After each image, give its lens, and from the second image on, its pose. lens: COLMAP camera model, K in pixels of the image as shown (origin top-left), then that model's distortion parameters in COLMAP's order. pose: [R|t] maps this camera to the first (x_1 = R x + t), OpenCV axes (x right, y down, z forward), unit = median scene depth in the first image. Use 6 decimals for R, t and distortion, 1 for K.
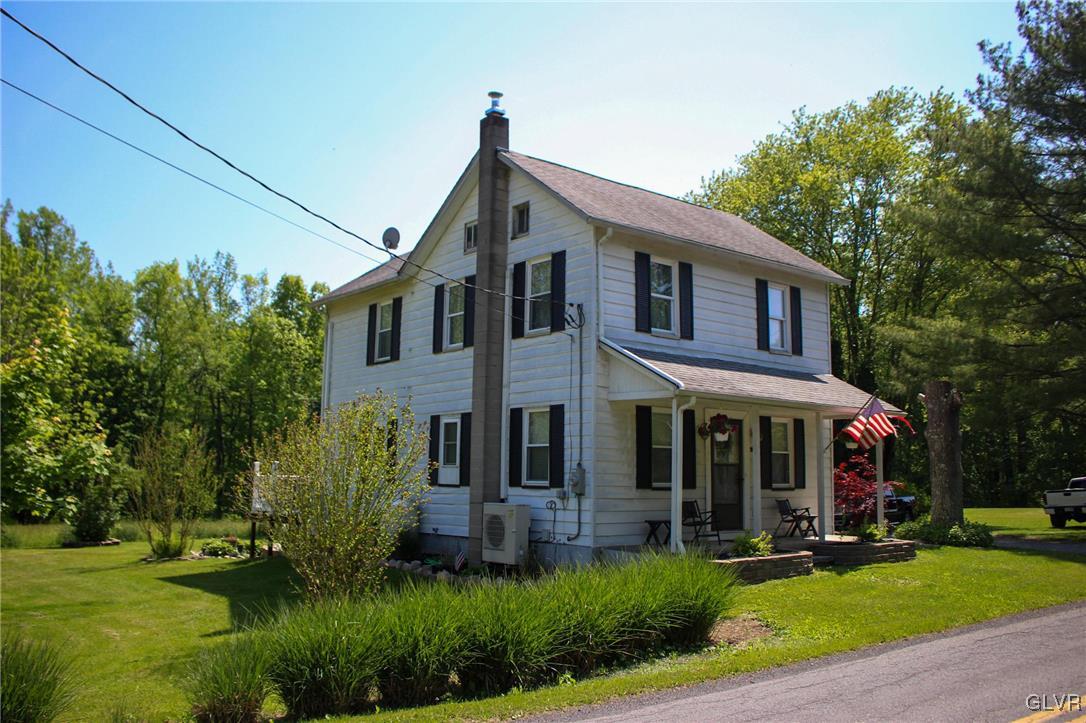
lens RADIAL K [[934.8, 0, 541.4], [0, 934.8, 360.5], [0, 0, 1]] dist [-0.106739, 0.054939]
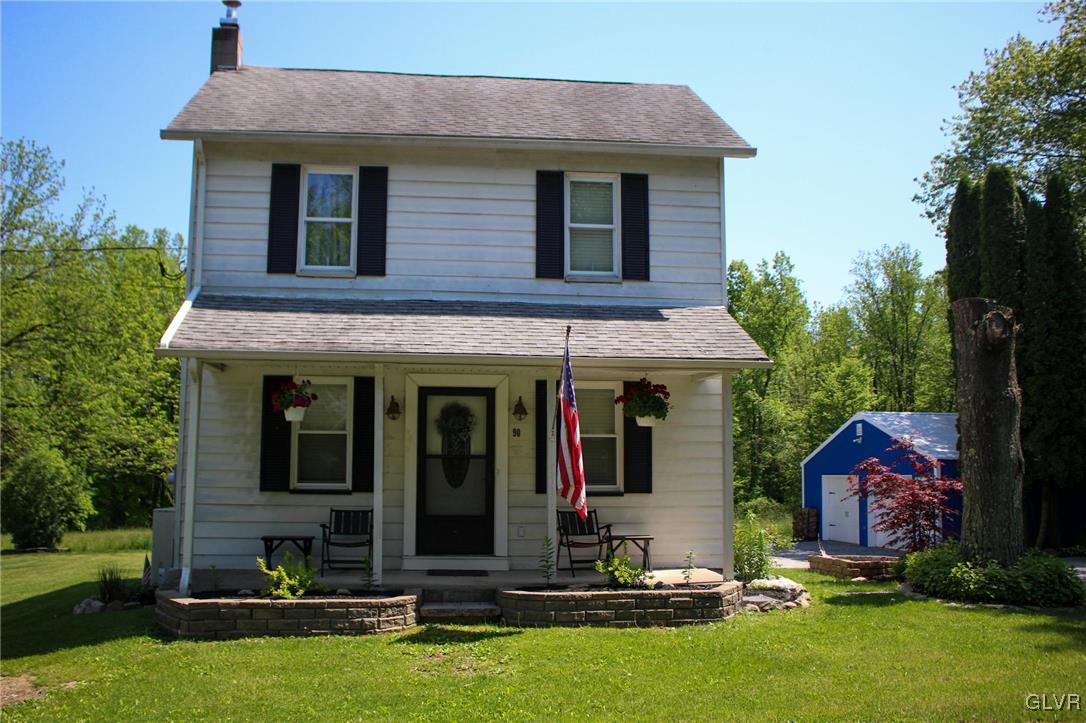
lens RADIAL K [[956.6, 0, 540.7], [0, 956.6, 370.3], [0, 0, 1]] dist [-0.116752, -0.008632]
pose [[0.836751, -0.072575, -0.542752, 0.595963], [0.074507, 0.997050, -0.018455, 0.064977], [0.542490, -0.024997, 0.839690, 0.444596]]
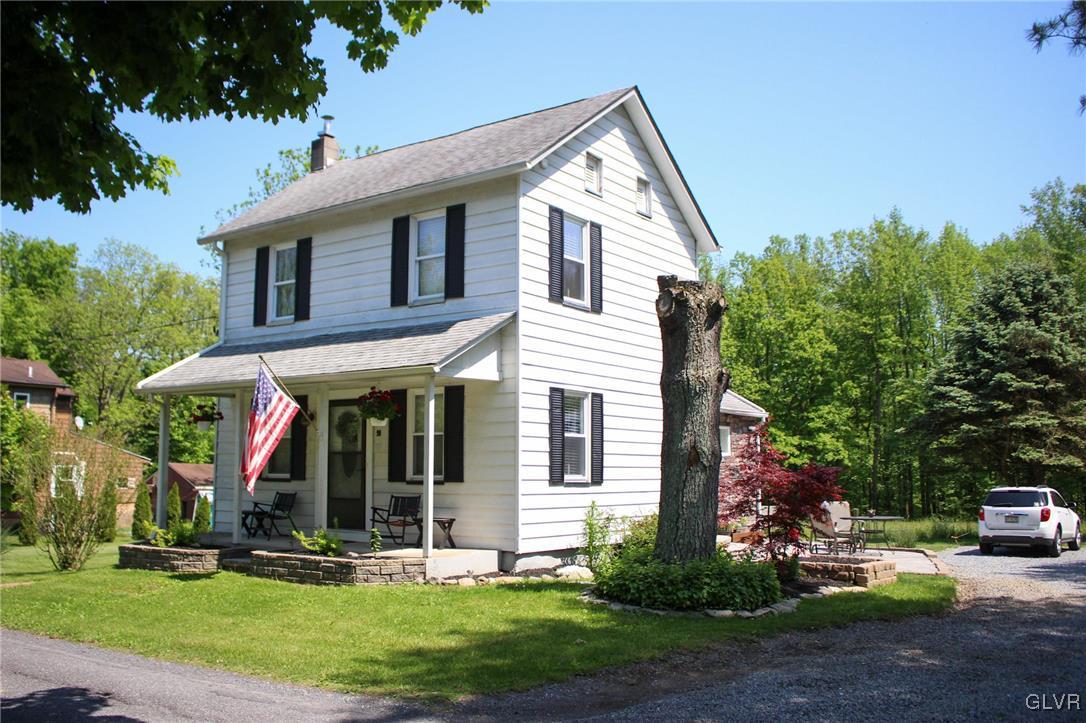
lens RADIAL K [[956.6, 0, 539.0], [0, 956.6, 362.1], [0, 0, 1]] dist [-0.116752, -0.008632]
pose [[0.282718, -0.125172, -0.951001, 1.047184], [0.120575, 0.988222, -0.094227, 0.127698], [0.951595, -0.088027, 0.294480, 0.880777]]
